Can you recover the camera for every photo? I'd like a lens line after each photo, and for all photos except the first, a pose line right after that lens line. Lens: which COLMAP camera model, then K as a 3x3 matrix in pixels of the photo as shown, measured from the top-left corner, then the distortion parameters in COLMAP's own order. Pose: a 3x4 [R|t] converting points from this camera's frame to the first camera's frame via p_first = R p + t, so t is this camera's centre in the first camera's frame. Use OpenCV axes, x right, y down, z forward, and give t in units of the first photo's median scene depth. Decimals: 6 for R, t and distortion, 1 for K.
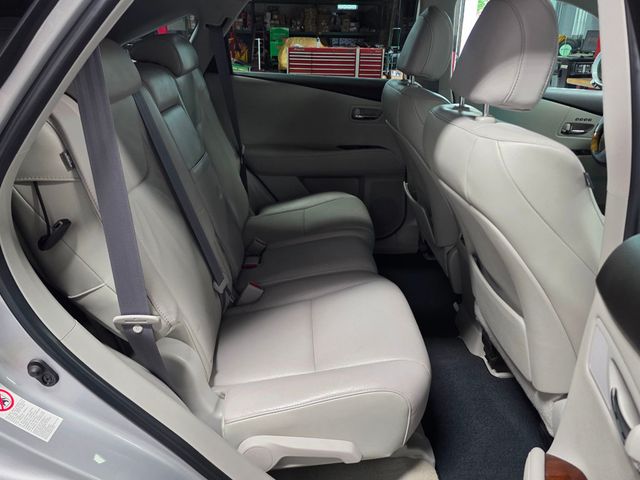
lens RADIAL K [[507.0, 0, 323.0], [0, 507.0, 240.6], [0, 0, 1]] dist [0.069238, -0.069626]
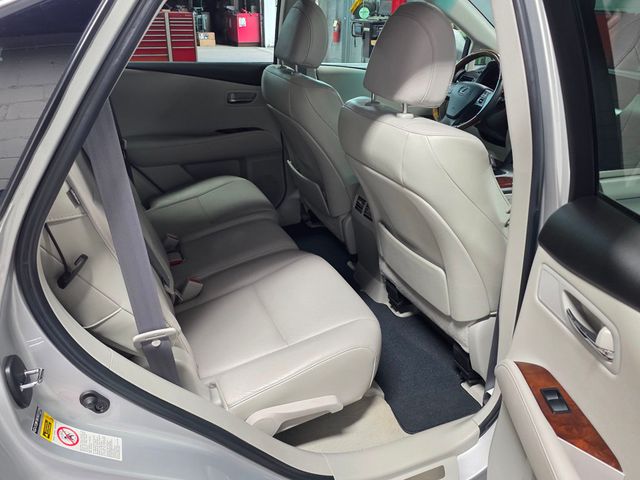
lens RADIAL K [[507.0, 0, 315.2], [0, 507.0, 242.9], [0, 0, 1]] dist [0.069238, -0.069626]
pose [[0.935345, -0.160037, 0.315463, -0.266444], [0.135108, 0.985820, 0.099521, -0.072371], [-0.326917, -0.050465, 0.943705, -0.083789]]
